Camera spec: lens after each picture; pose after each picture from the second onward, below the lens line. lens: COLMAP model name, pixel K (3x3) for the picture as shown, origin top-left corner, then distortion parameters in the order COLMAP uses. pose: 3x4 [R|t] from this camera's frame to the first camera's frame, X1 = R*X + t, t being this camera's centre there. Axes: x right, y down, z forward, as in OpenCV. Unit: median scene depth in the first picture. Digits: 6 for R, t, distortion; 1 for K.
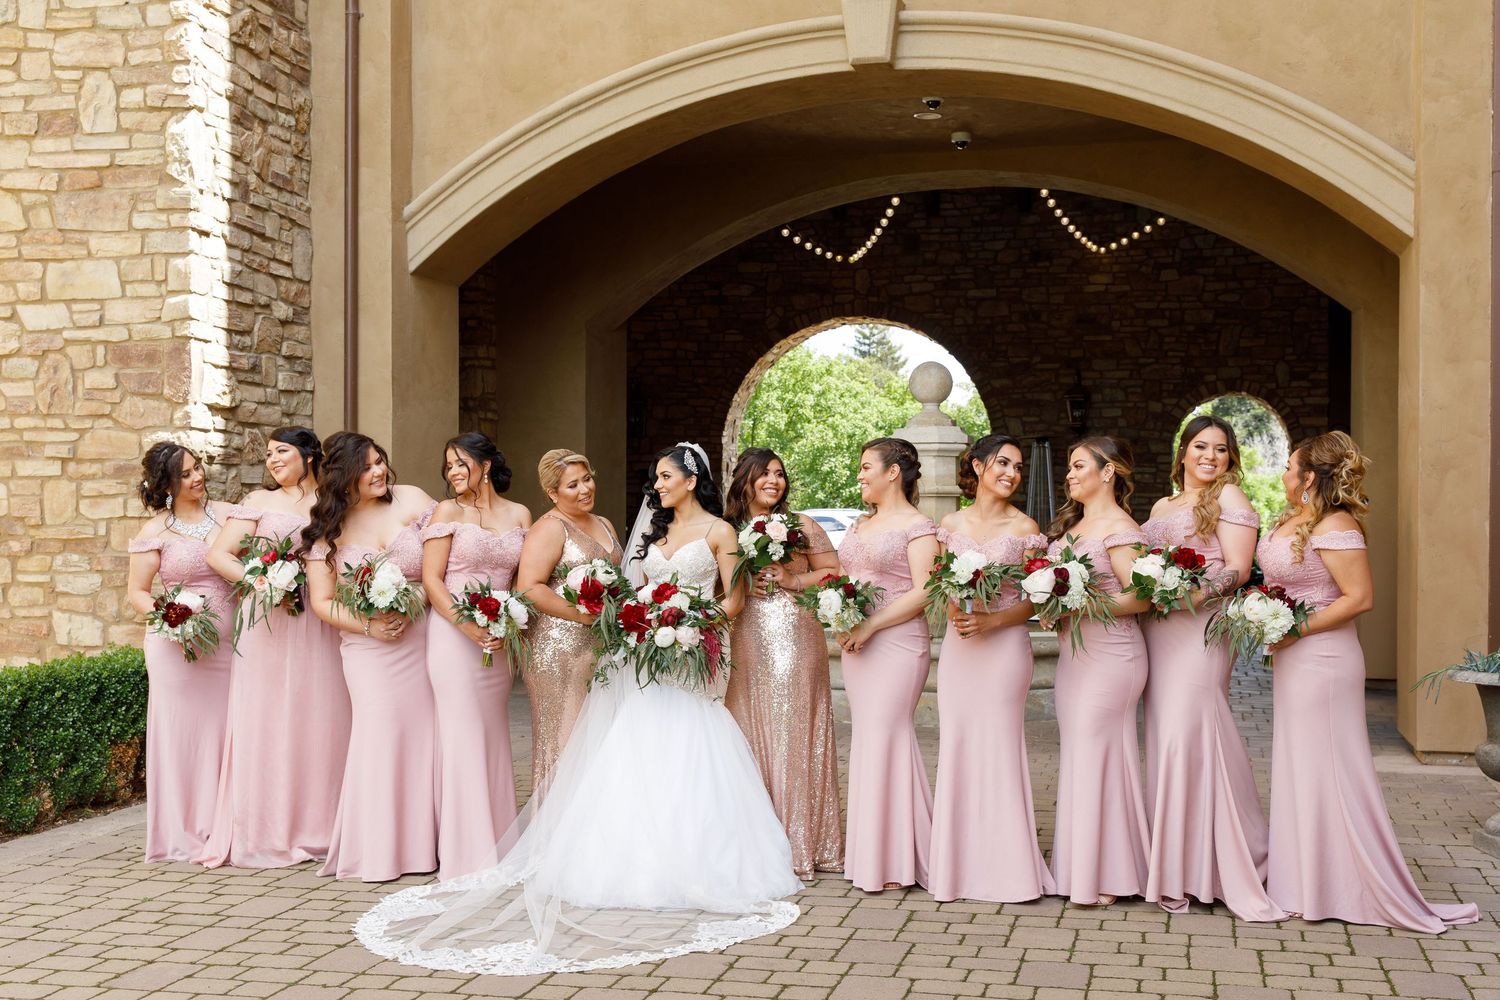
lens RADIAL K [[1691.1, 0, 795.7], [0, 1691.1, 529.5], [0, 0, 1]] dist [-0.000766, 0.033888]
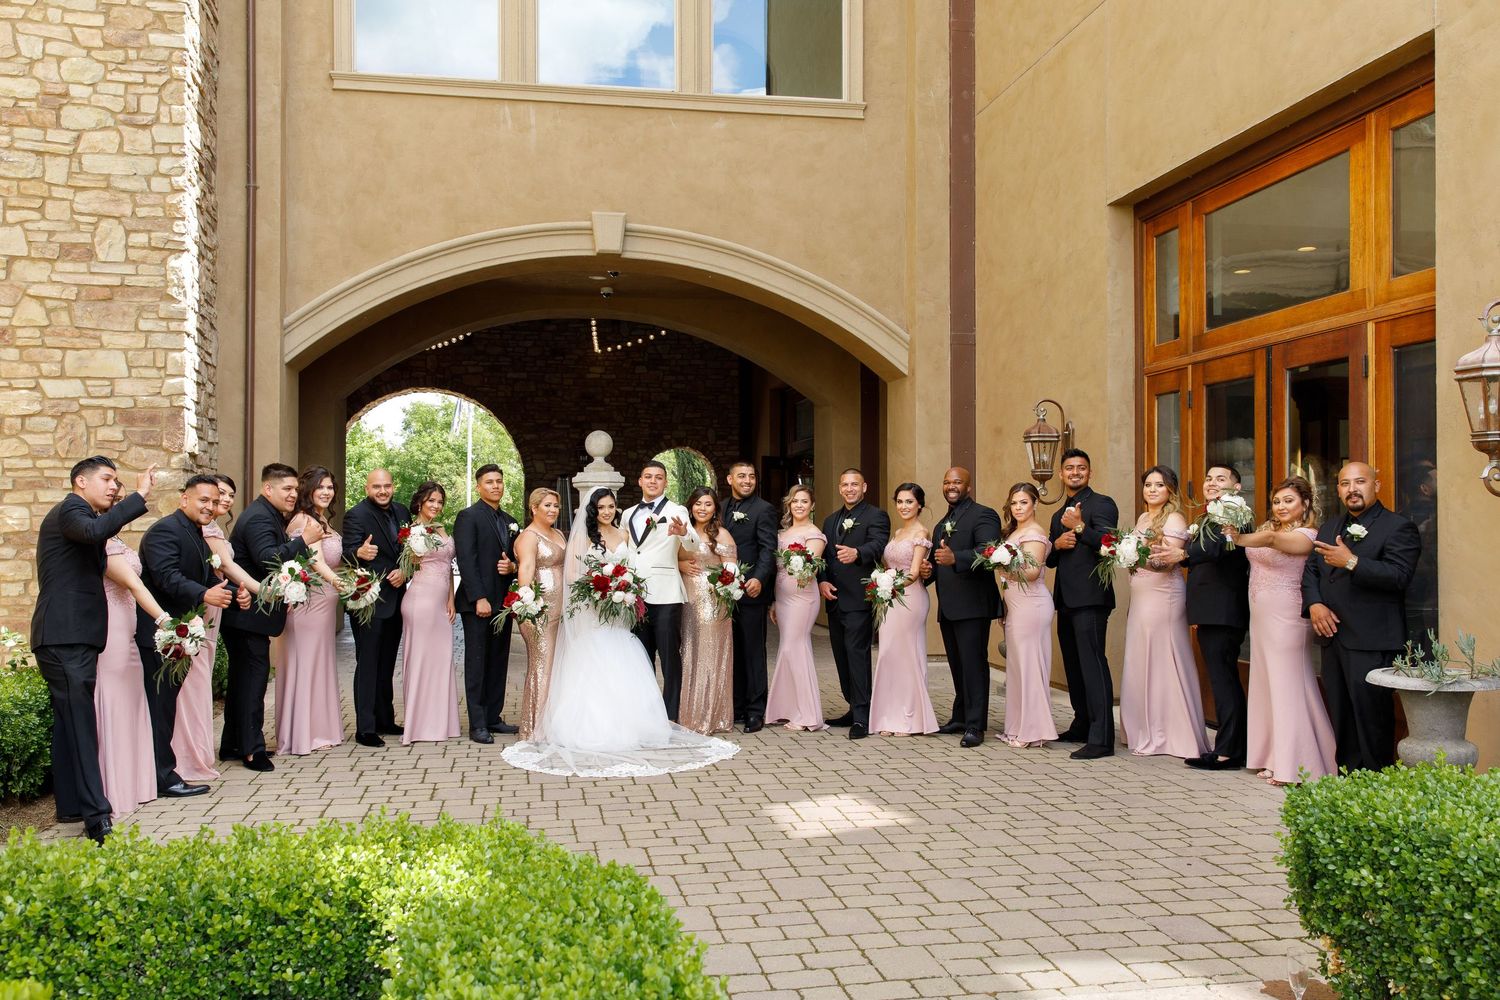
lens RADIAL K [[1257.1, 0, 727.3], [0, 1257.1, 496.4], [0, 0, 1]] dist [0.005875, 0.009136]
pose [[0.919810, 0.006690, 0.392307, -0.154972], [0.005425, 0.999542, -0.029766, -0.000965], [-0.392326, 0.029507, 0.919353, -0.076896]]
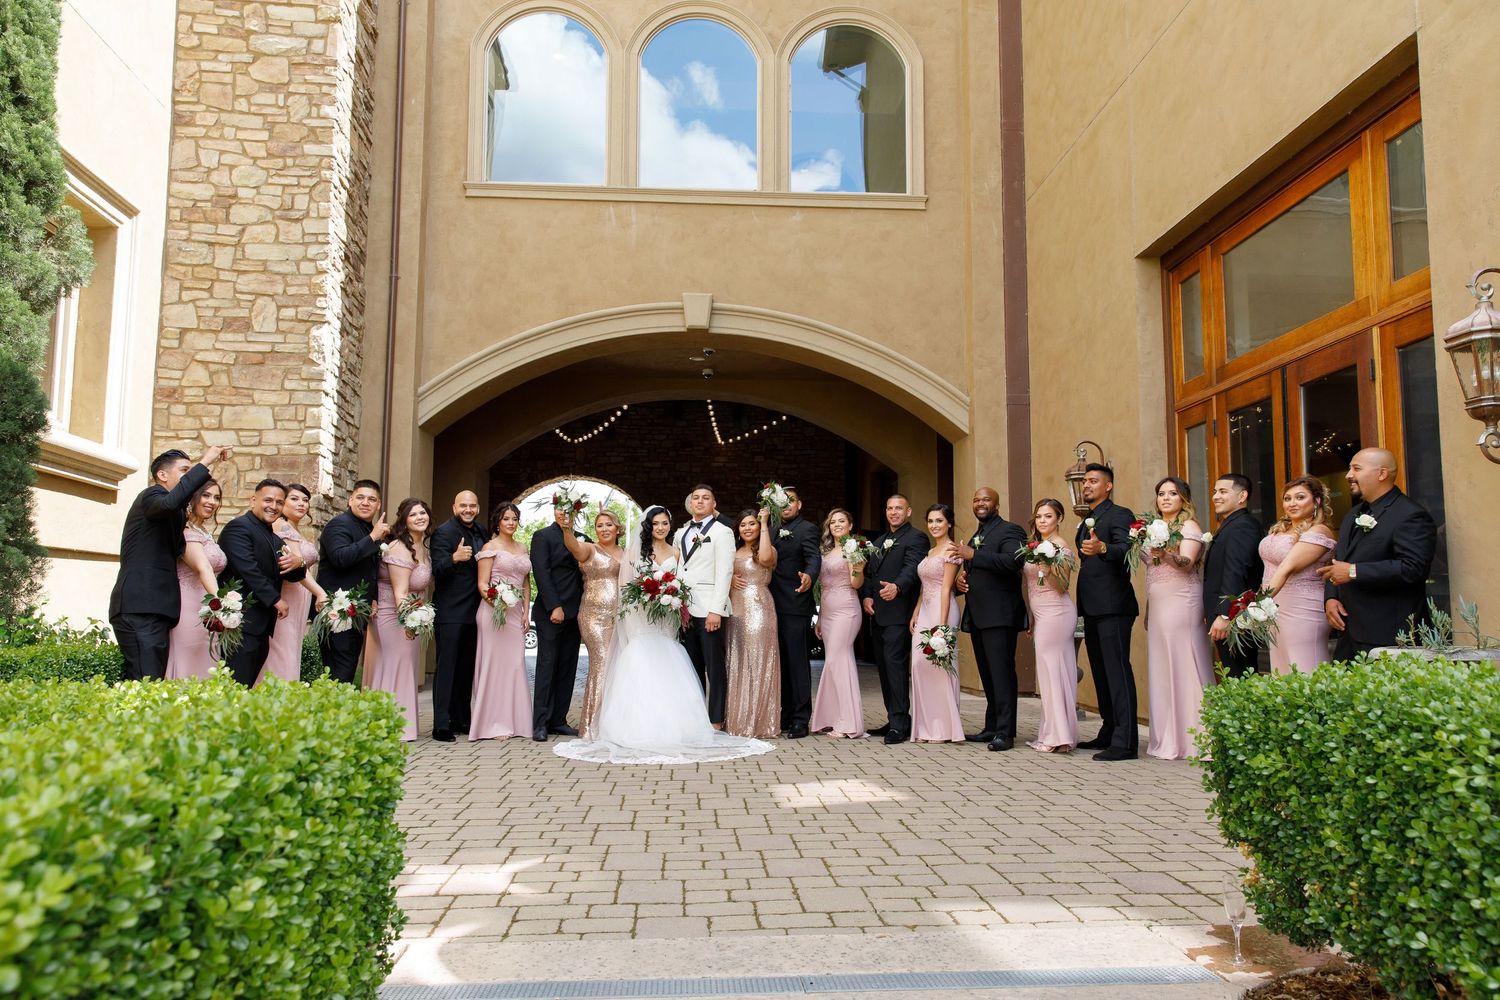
lens RADIAL K [[1079.1, 0, 750.0], [0, 1079.1, 500.0], [0, 0, 1]] dist [-0.002278, 0.007274]
pose [[0.956707, 0.034807, 0.288963, -0.112691], [-0.000330, 0.992952, -0.118514, 0.025895], [-0.291052, 0.113288, 0.949976, -0.061925]]
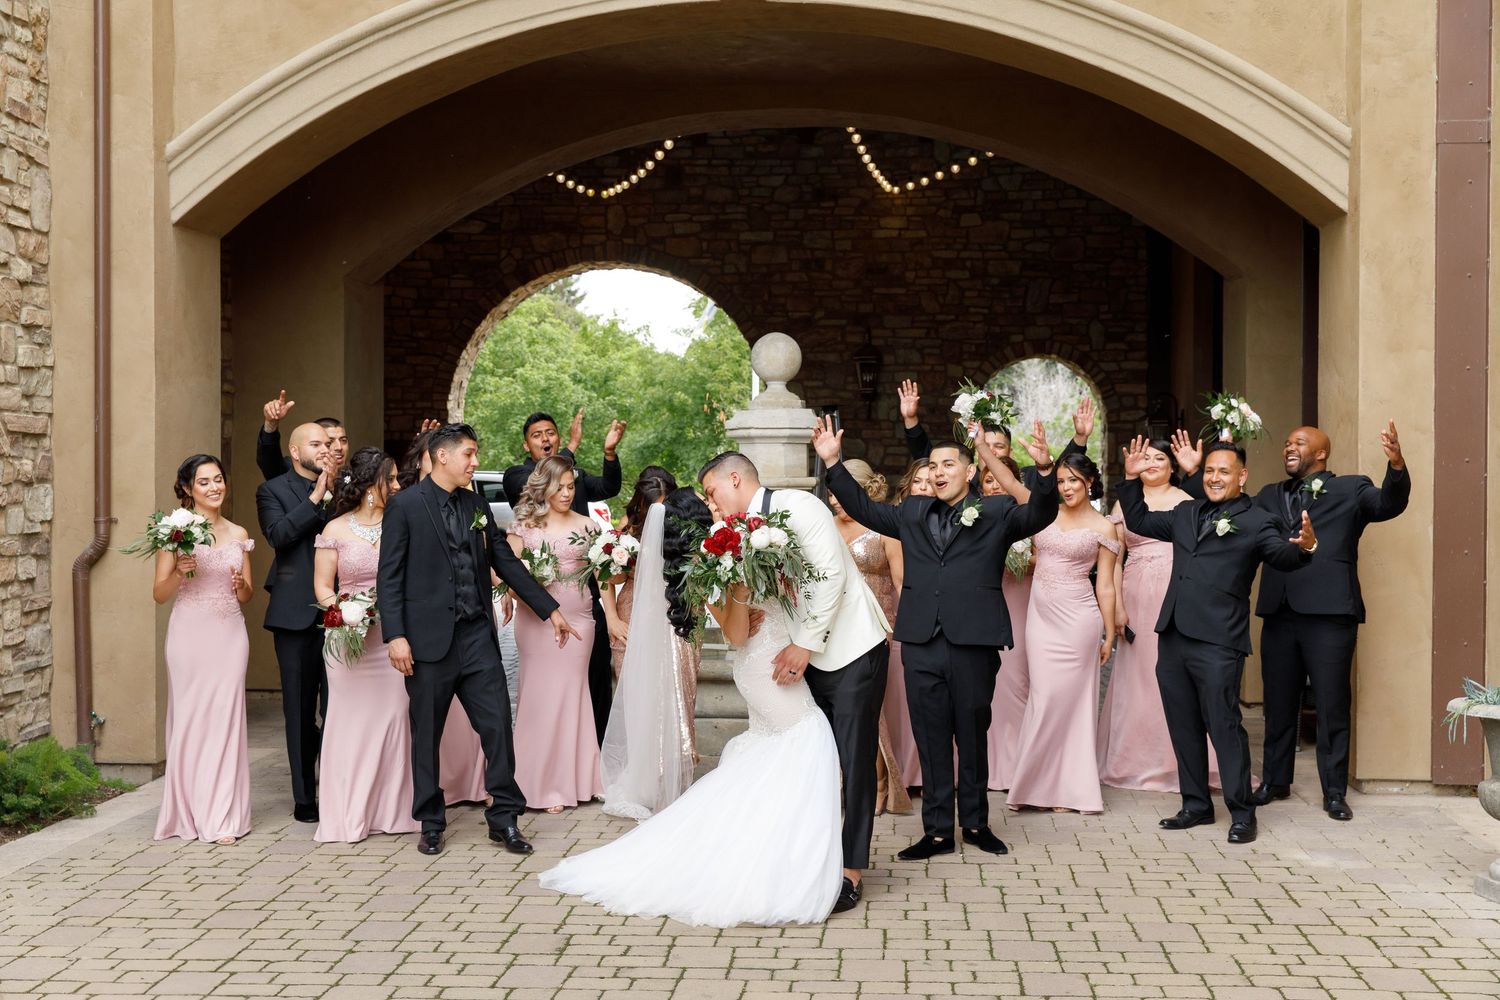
lens RADIAL K [[1998.5, 0, 750.0], [0, 1998.5, 500.0], [0, 0, 1]] dist [0.016162, 0.014959]
pose [[0.988130, -0.002965, 0.153591, -0.051250], [0.002339, 0.999988, 0.004261, -0.010441], [-0.153602, -0.003851, 0.988125, -0.004241]]
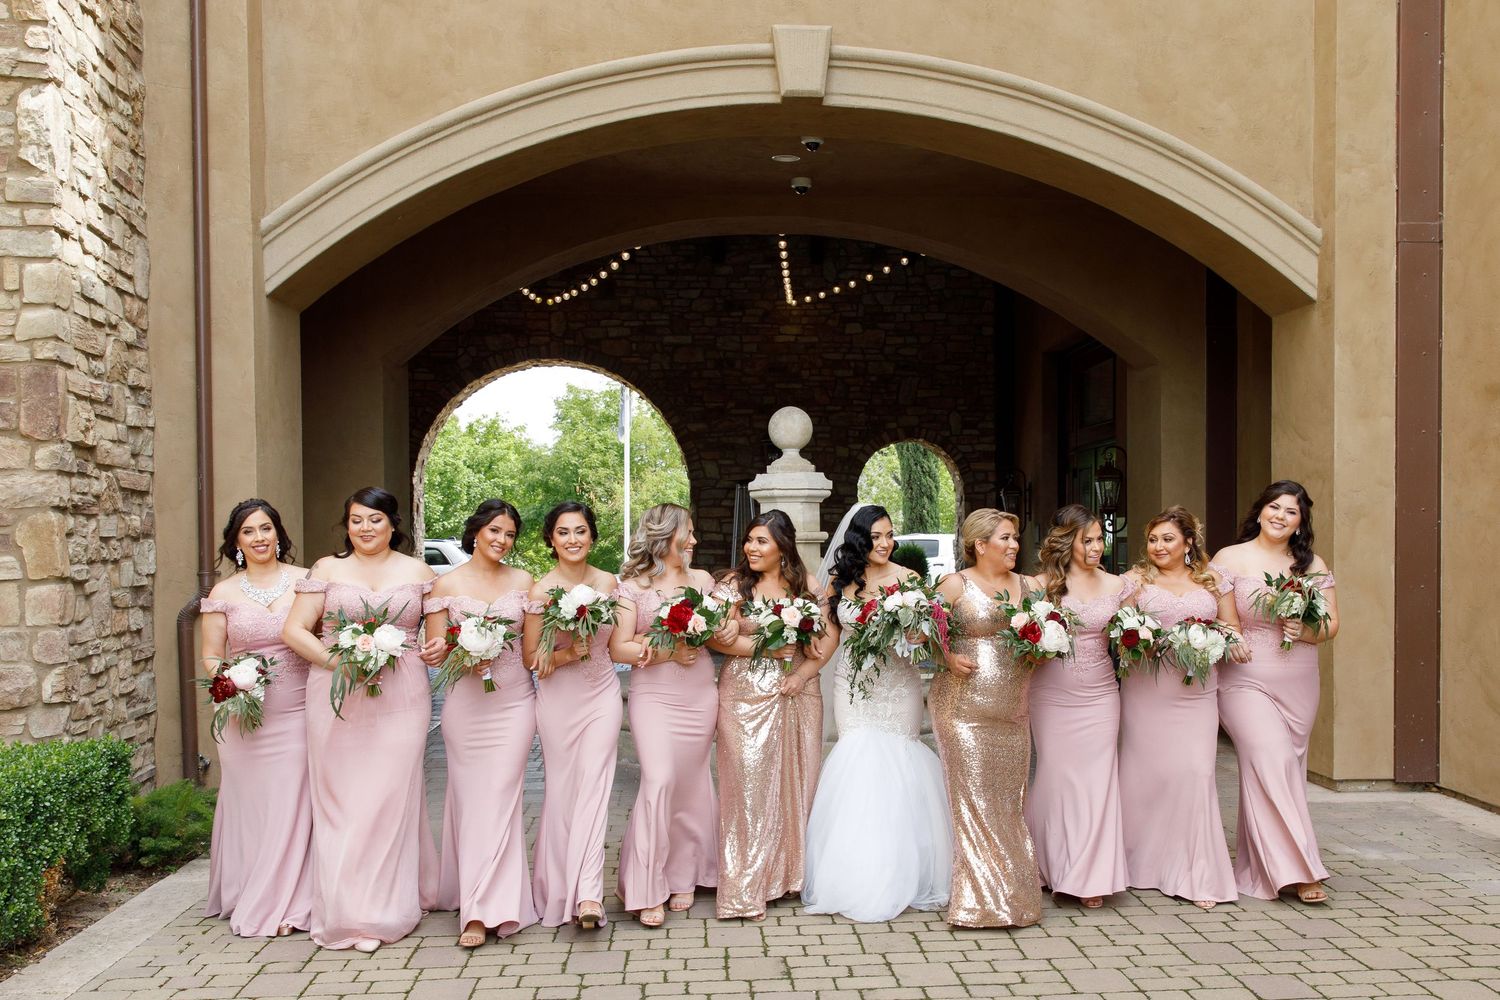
lens RADIAL K [[1550.2, 0, 823.8], [0, 1550.2, 579.2], [0, 0, 1]] dist [0.027197, -0.016199]
pose [[0.950169, -0.015488, 0.311349, -0.105910], [0.011551, 0.999828, 0.014487, -0.006226], [-0.311520, -0.010169, 0.950185, 0.071585]]
